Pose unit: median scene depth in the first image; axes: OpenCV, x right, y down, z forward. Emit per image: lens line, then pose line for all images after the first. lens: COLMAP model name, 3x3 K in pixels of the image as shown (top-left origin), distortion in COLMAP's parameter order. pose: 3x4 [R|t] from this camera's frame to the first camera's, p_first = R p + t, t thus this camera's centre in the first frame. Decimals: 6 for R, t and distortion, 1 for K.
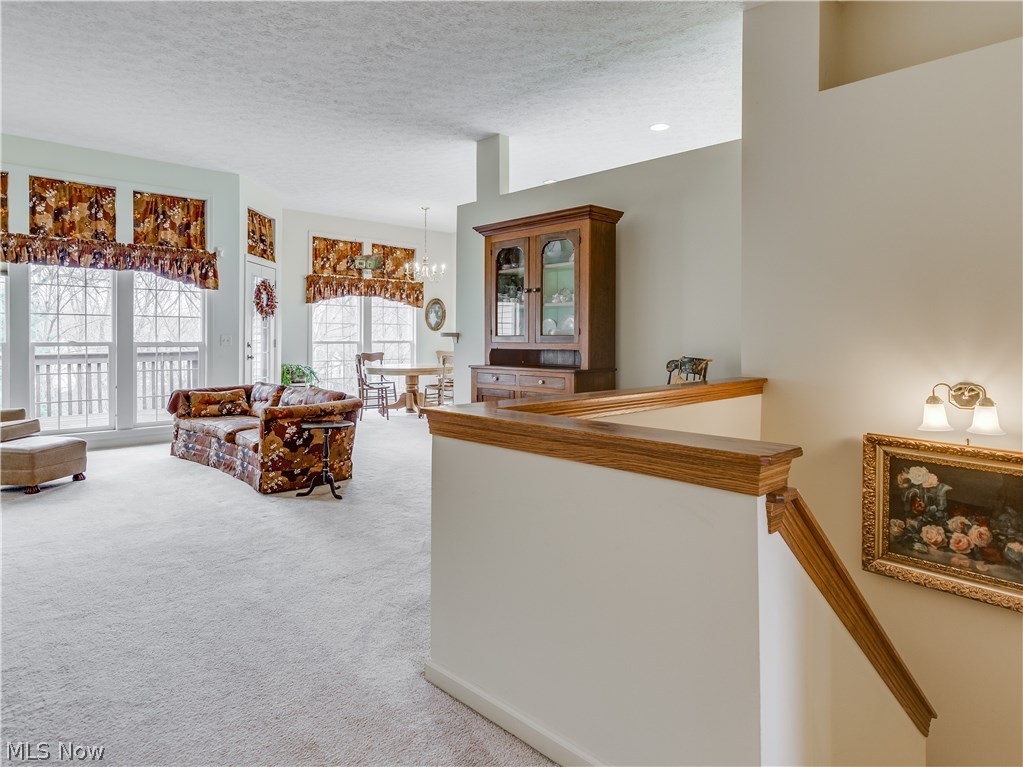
lens RADIAL K [[633.9, 0, 507.9], [0, 633.9, 344.5], [0, 0, 1]] dist [-0.002554, 0.001383]
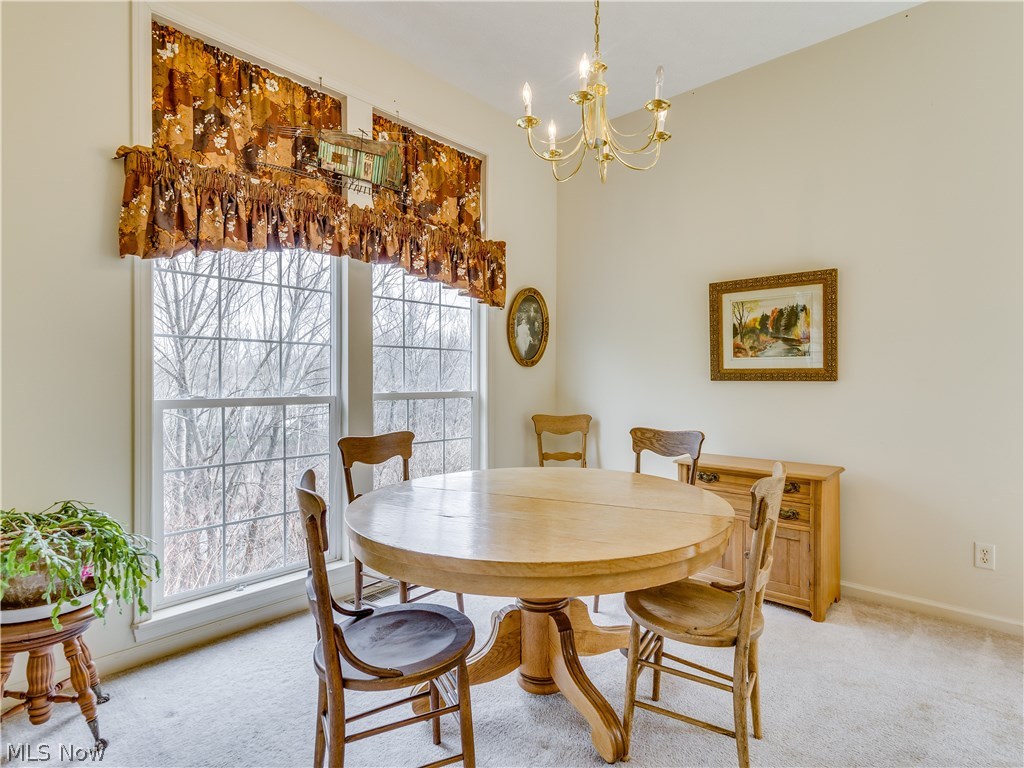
lens RADIAL K [[541.2, 0, 529.3], [0, 541.2, 380.1], [0, 0, 1]] dist [-0.001527, -0.001477]
pose [[0.996247, -0.006153, 0.086340, -0.228595], [0.006820, 0.999949, -0.007436, -0.016107], [-0.086290, 0.007997, 0.996238, 1.027422]]
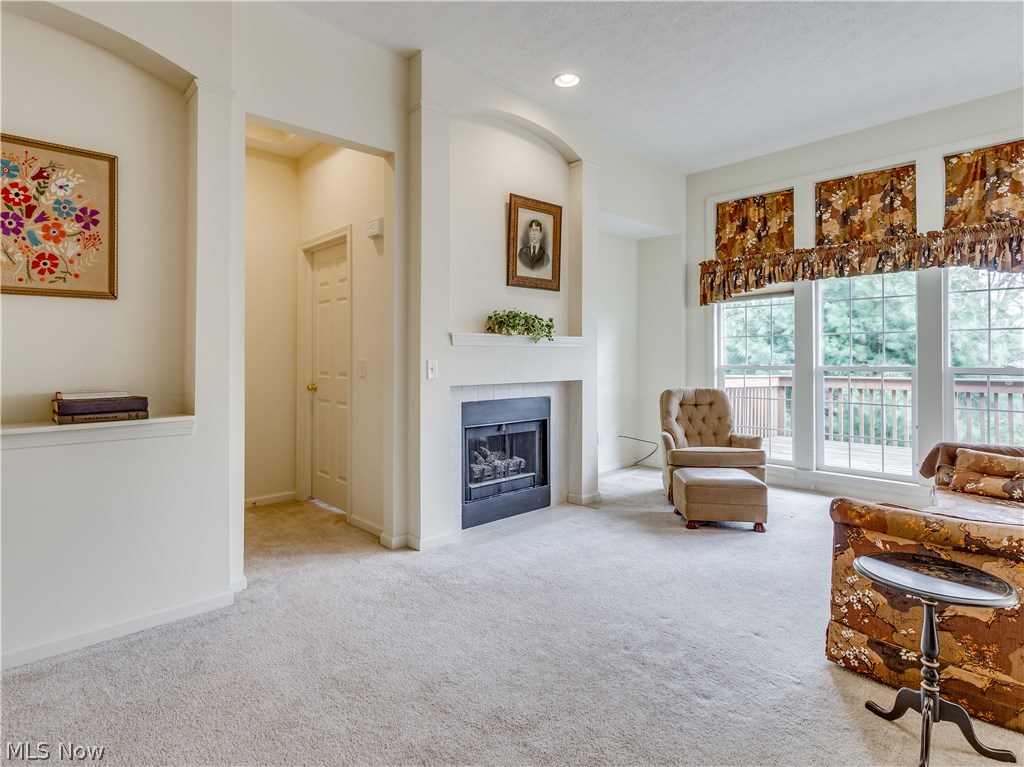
lens RADIAL K [[558.2, 0, 484.8], [0, 558.2, 356.1], [0, 0, 1]] dist [0.001221, 0.000369]
pose [[-0.037346, -0.006100, -0.999284, 0.055391], [-0.011648, 0.999916, -0.005668, -0.006418], [0.999234, 0.011428, -0.037414, 0.475381]]
